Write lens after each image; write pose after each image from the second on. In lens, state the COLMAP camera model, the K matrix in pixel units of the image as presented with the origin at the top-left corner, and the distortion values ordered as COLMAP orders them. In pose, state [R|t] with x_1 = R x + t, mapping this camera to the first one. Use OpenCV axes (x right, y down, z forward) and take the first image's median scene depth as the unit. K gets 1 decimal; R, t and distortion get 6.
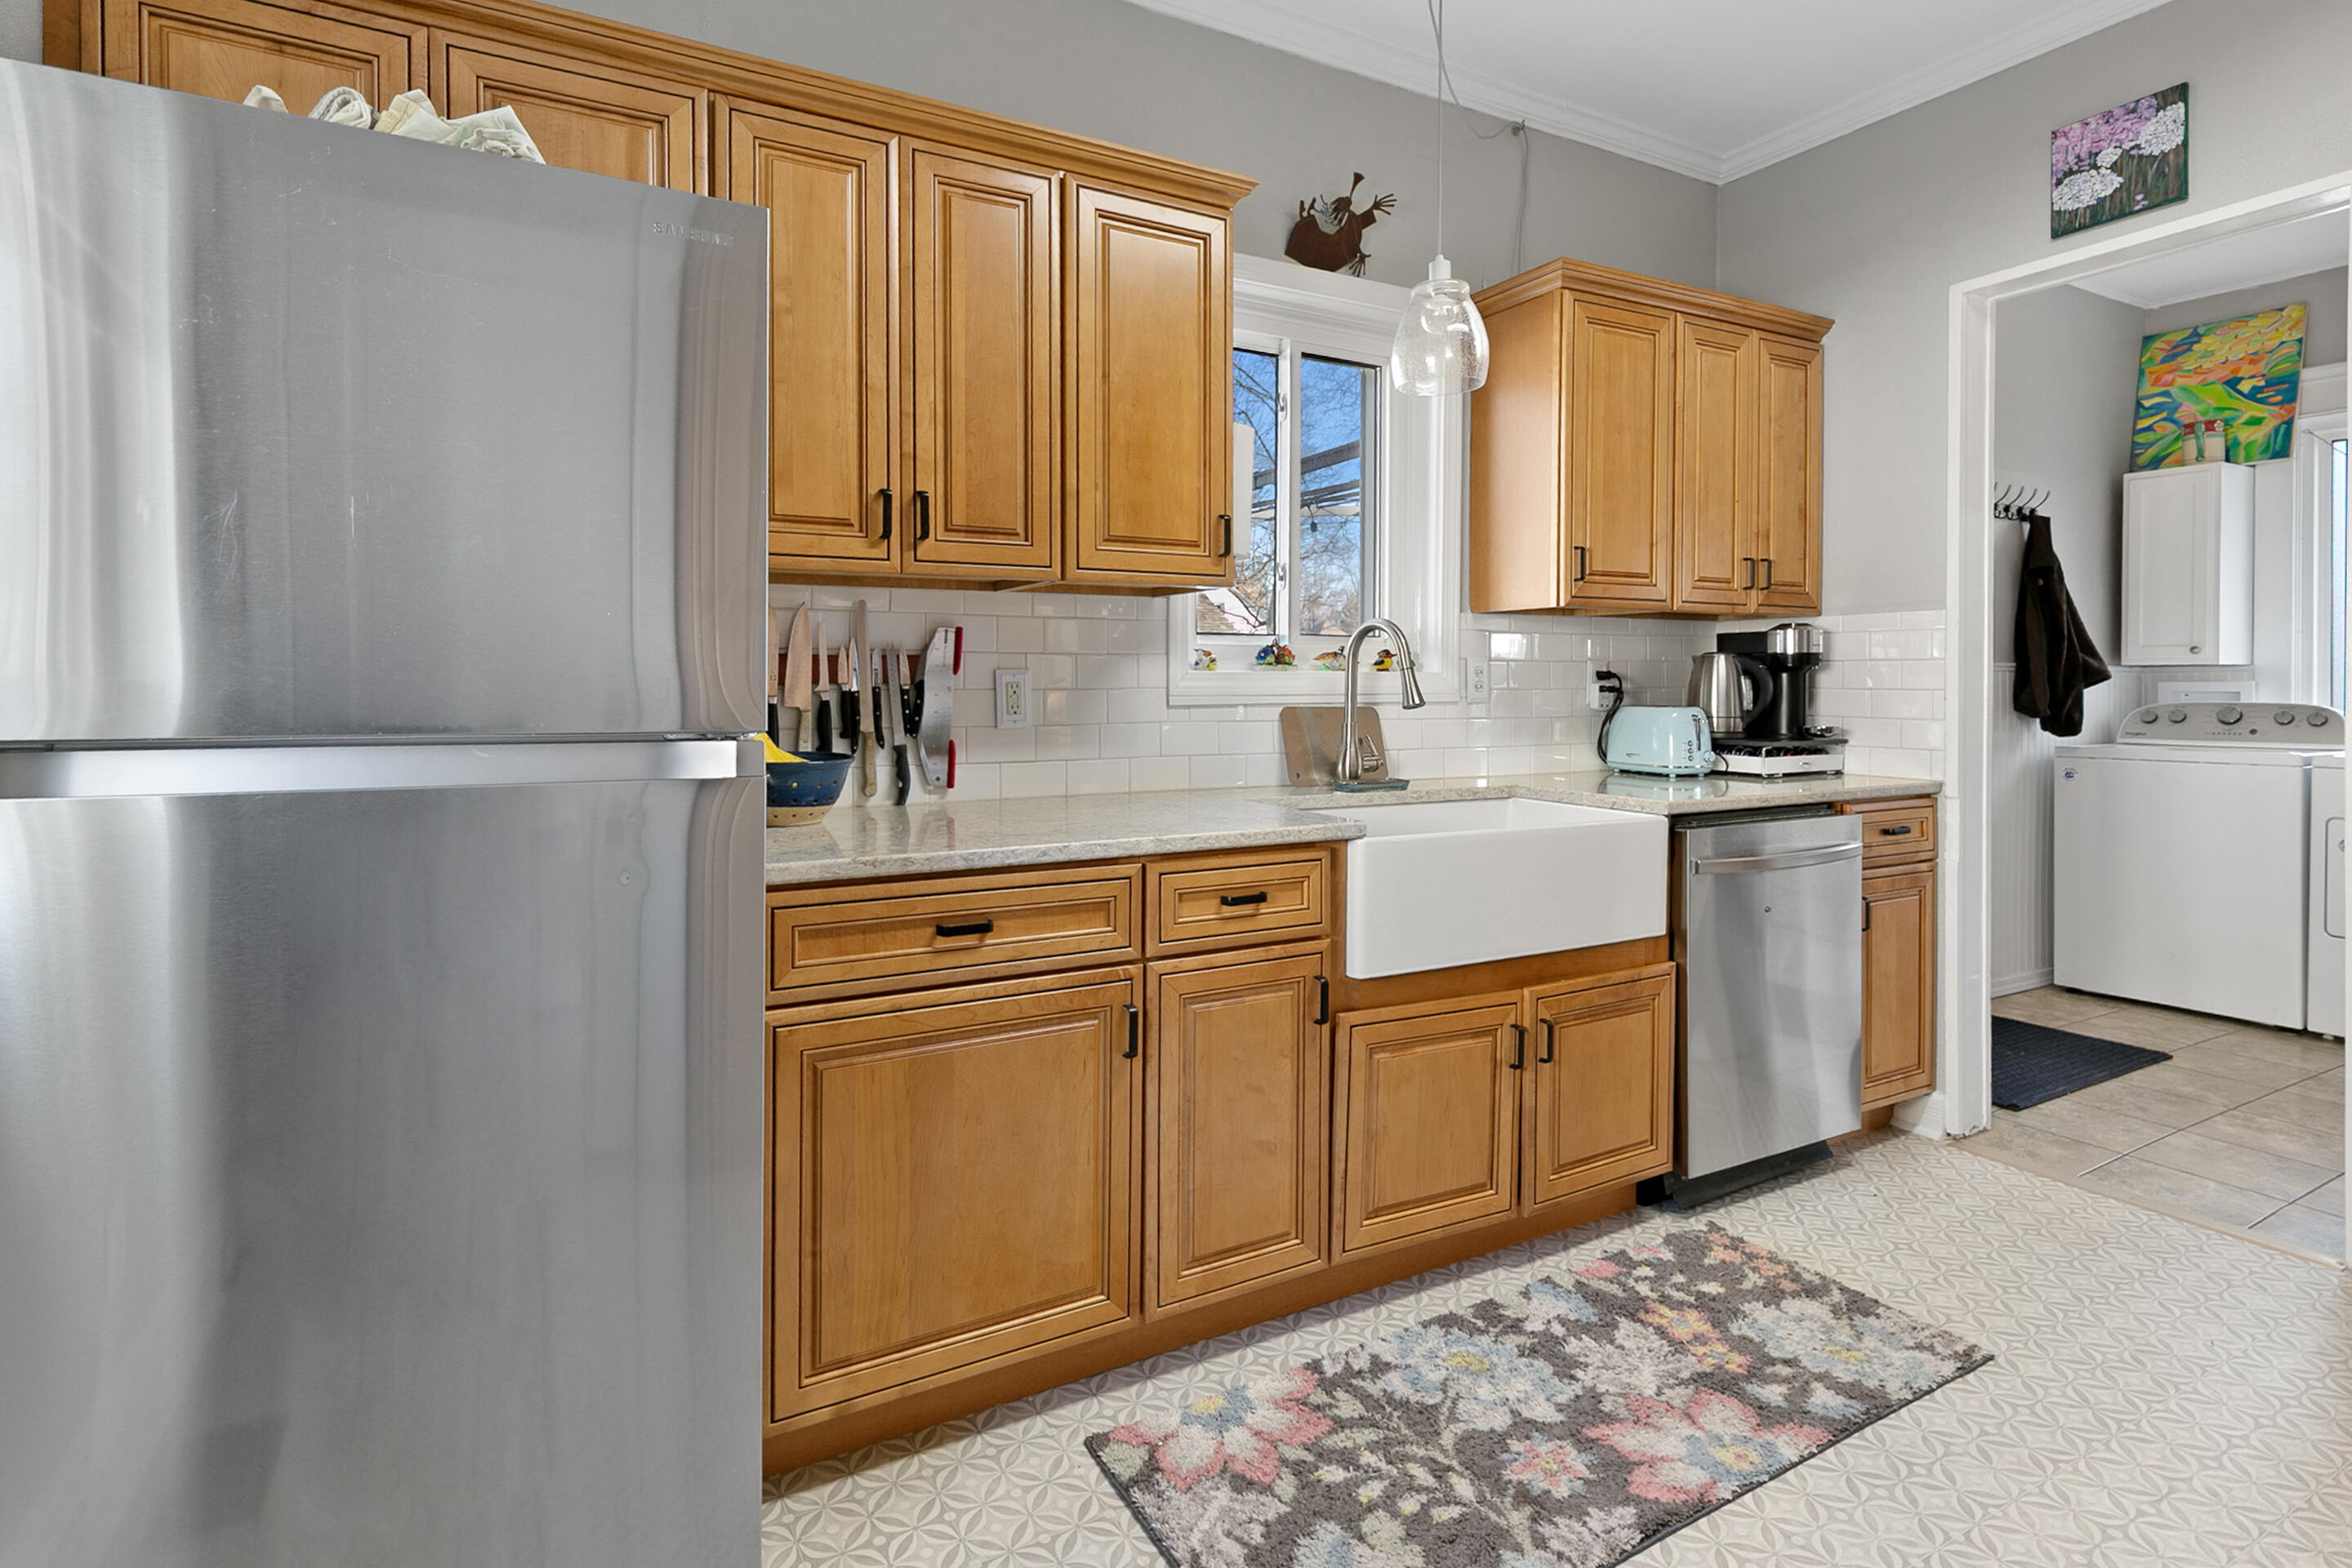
lens RADIAL K [[1113.6, 0, 1181.7], [0, 1113.6, 703.5], [0, 0, 1]] dist [0.007860, -0.001140]
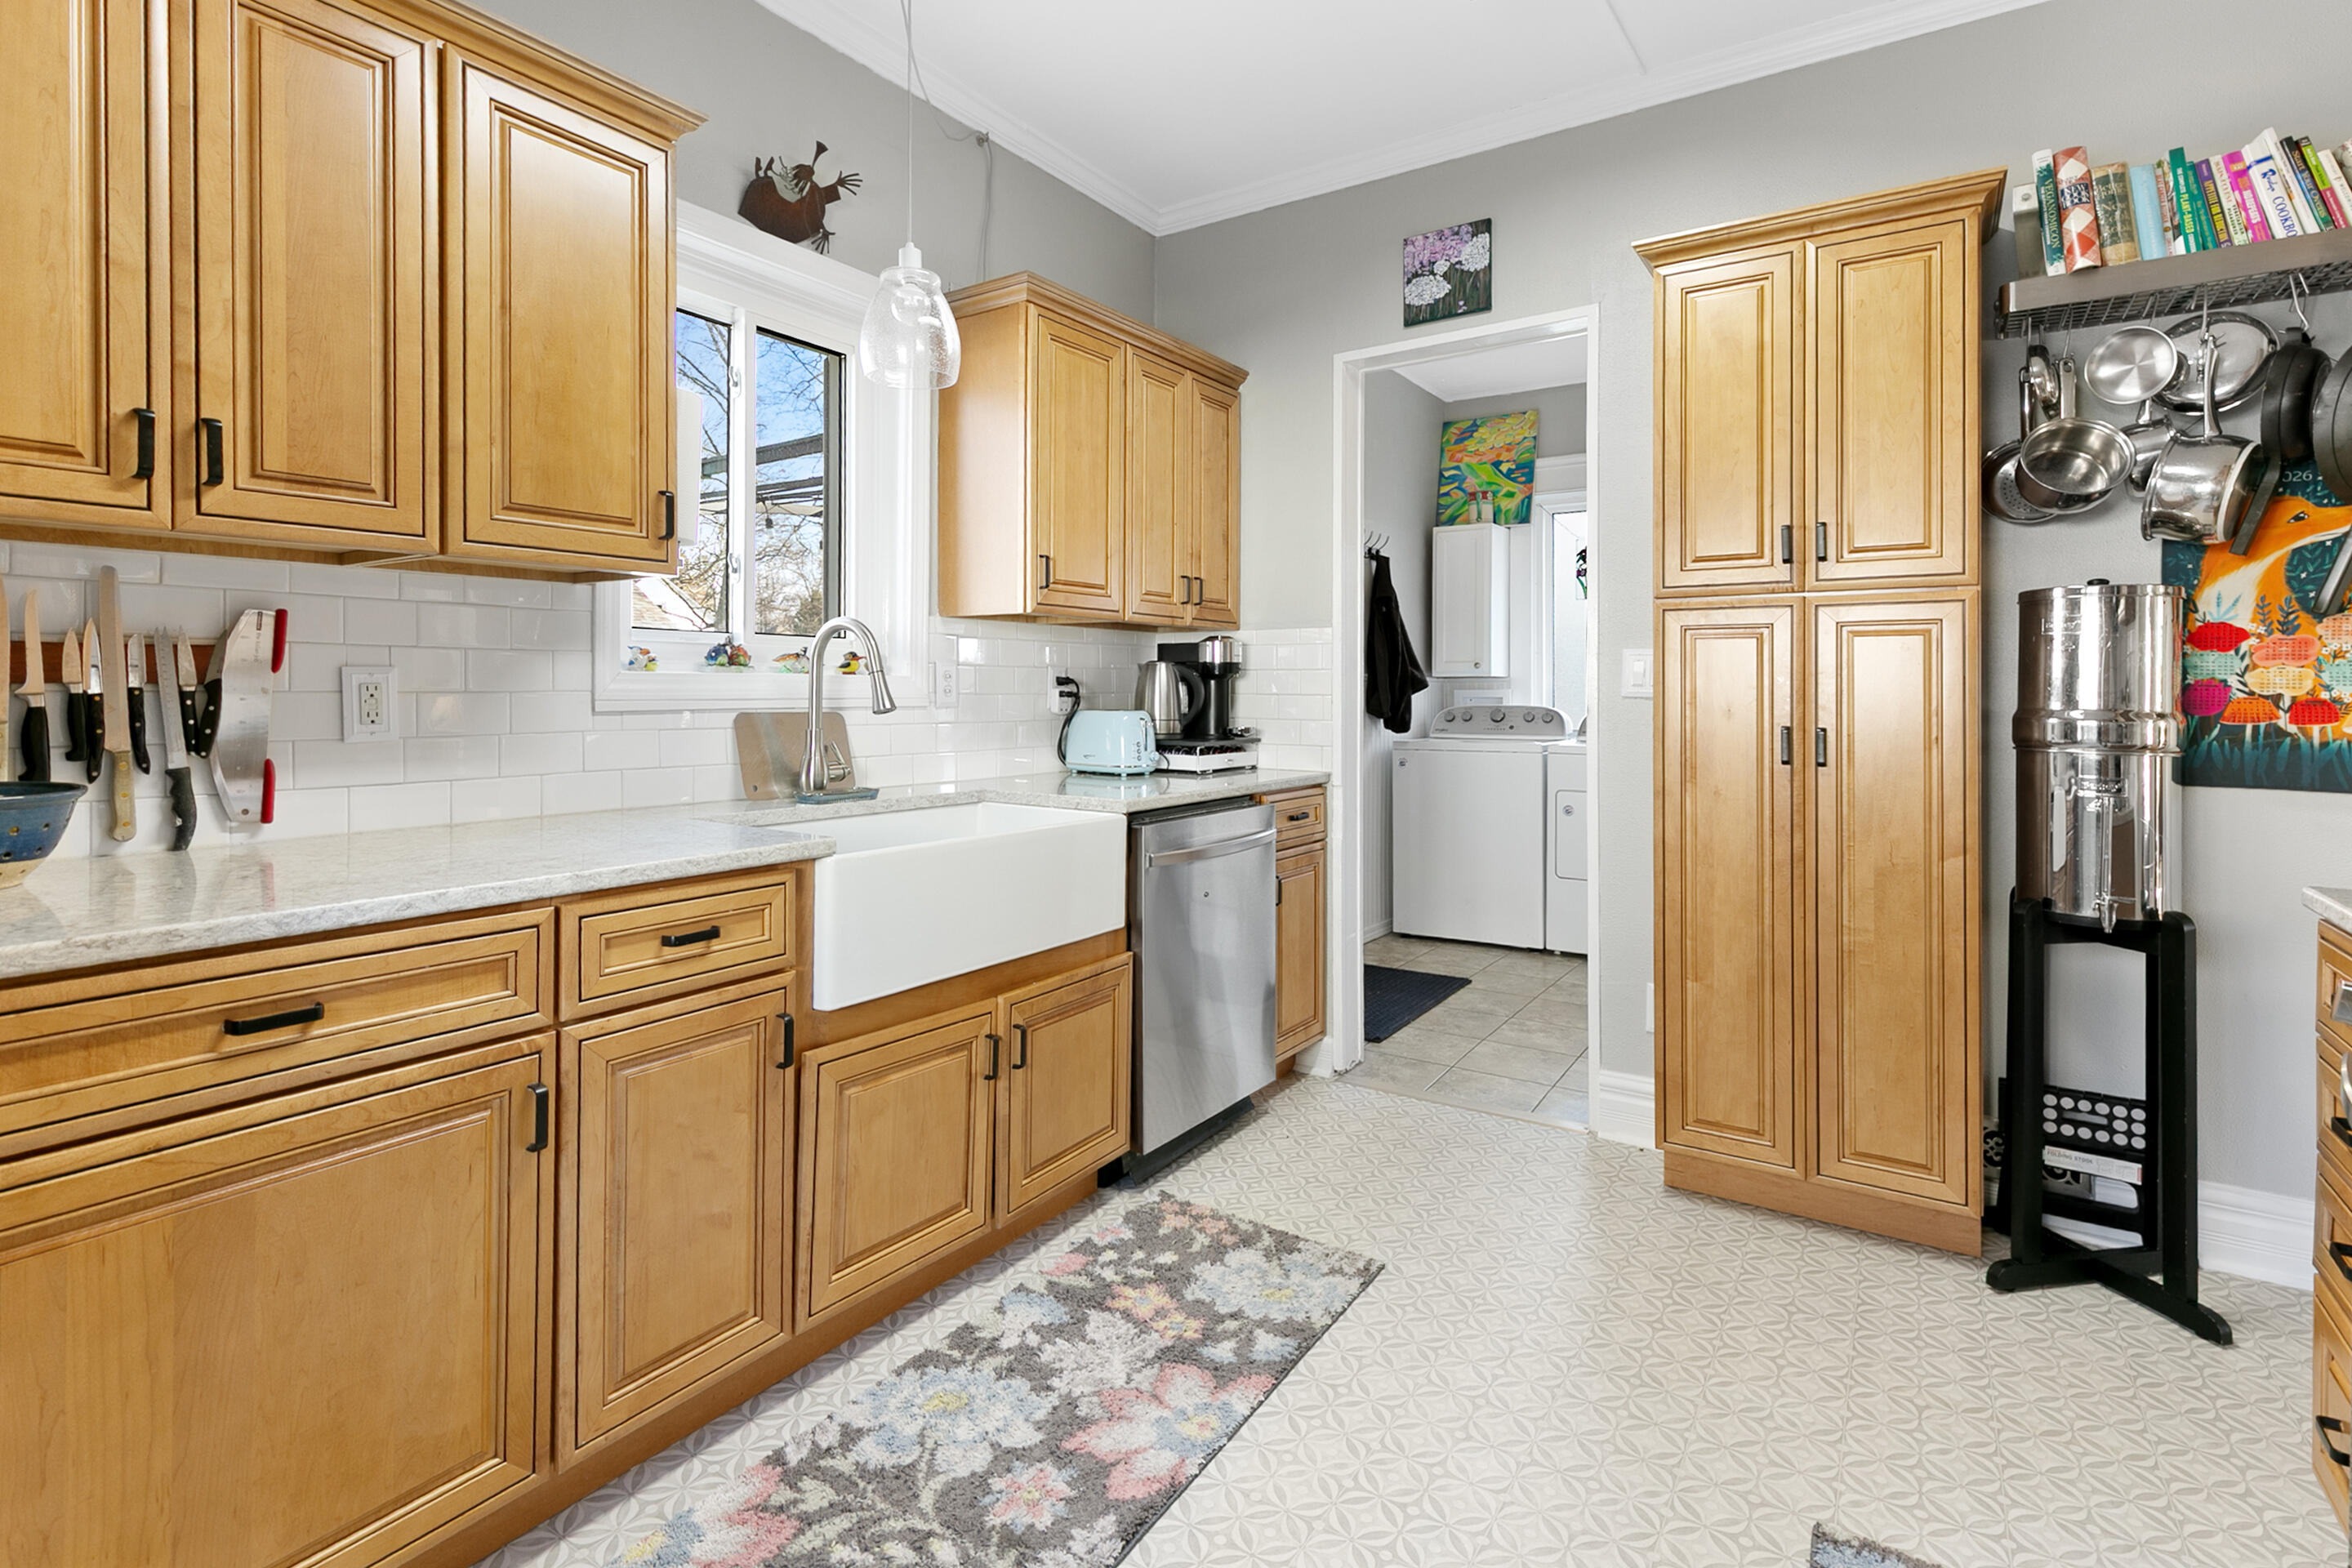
lens RADIAL K [[1084.5, 0, 1144.2], [0, 1084.5, 699.1], [0, 0, 1]] dist [0.013199, -0.005111]
pose [[0.899408, 0.000003, 0.437110, 0.002998], [0.003928, 0.999960, -0.008089, 0.000524], [-0.437093, 0.008992, 0.899372, 0.076339]]
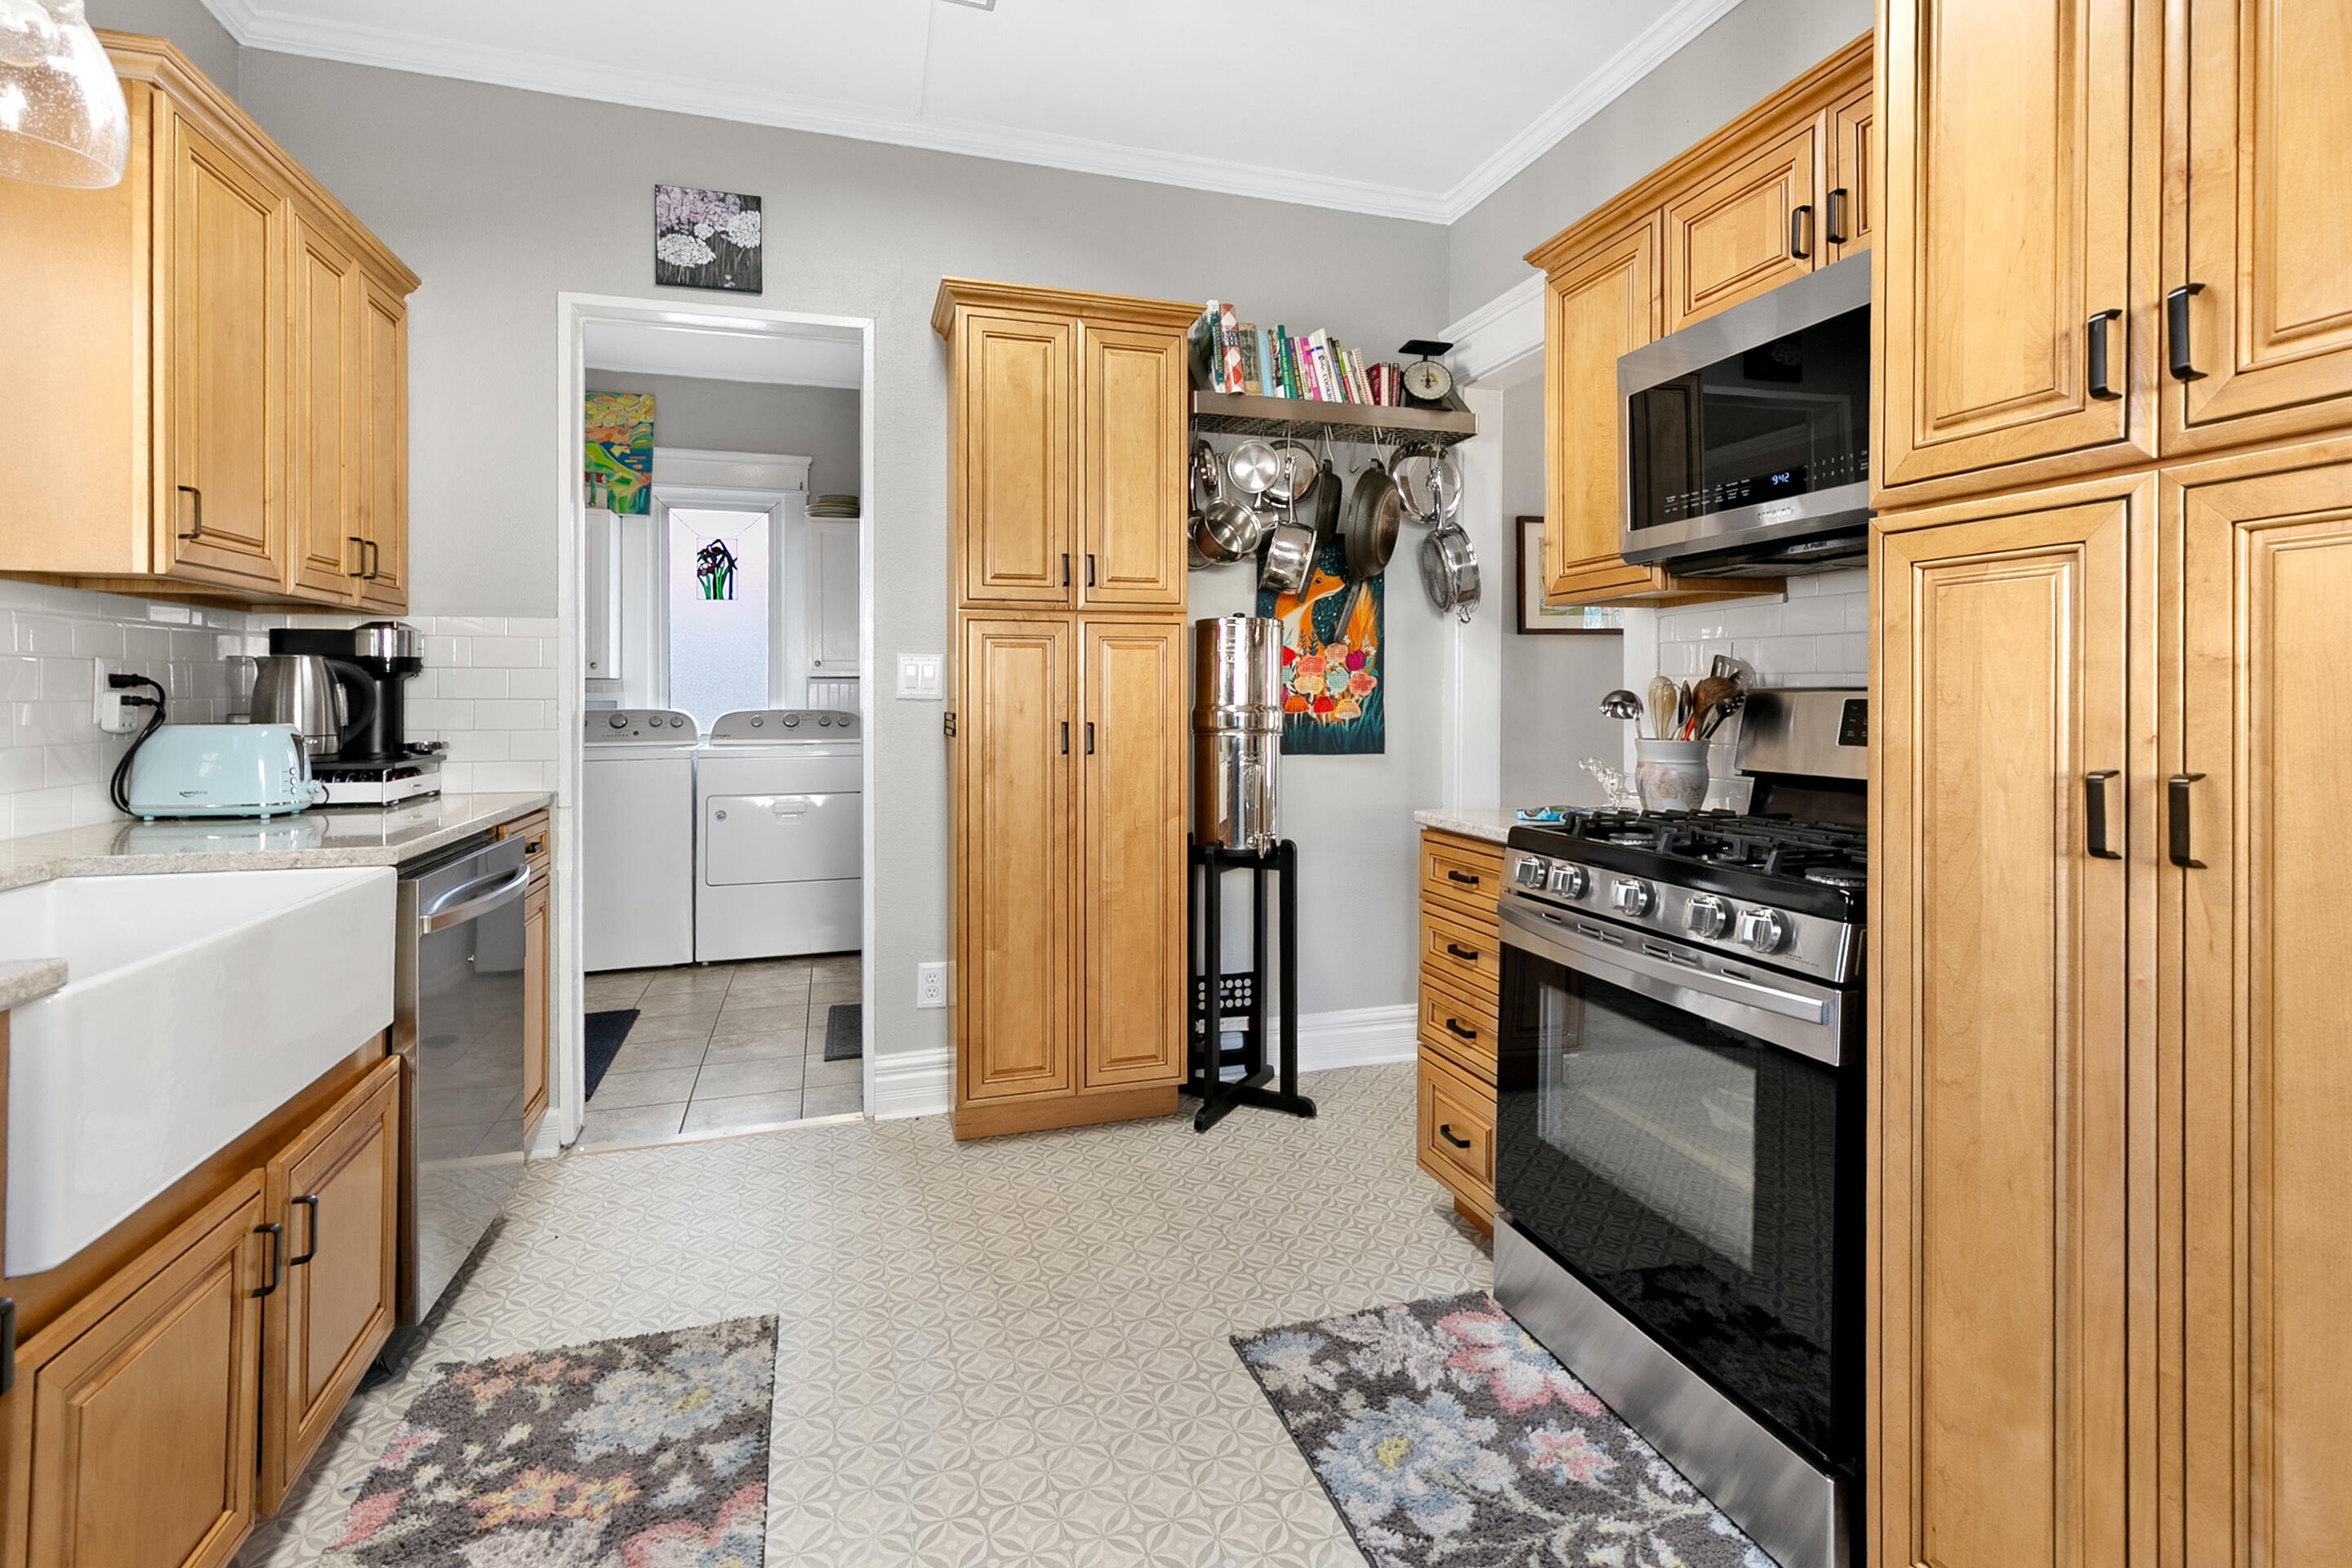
lens RADIAL K [[1093.2, 0, 1172.4], [0, 1093.2, 712.1], [0, 0, 1]] dist [0.008520, -0.000923]
pose [[0.237741, -0.016164, 0.971194, -0.184195], [0.018683, 0.999753, 0.012066, -0.003606], [-0.971149, 0.015276, 0.237984, 0.340794]]
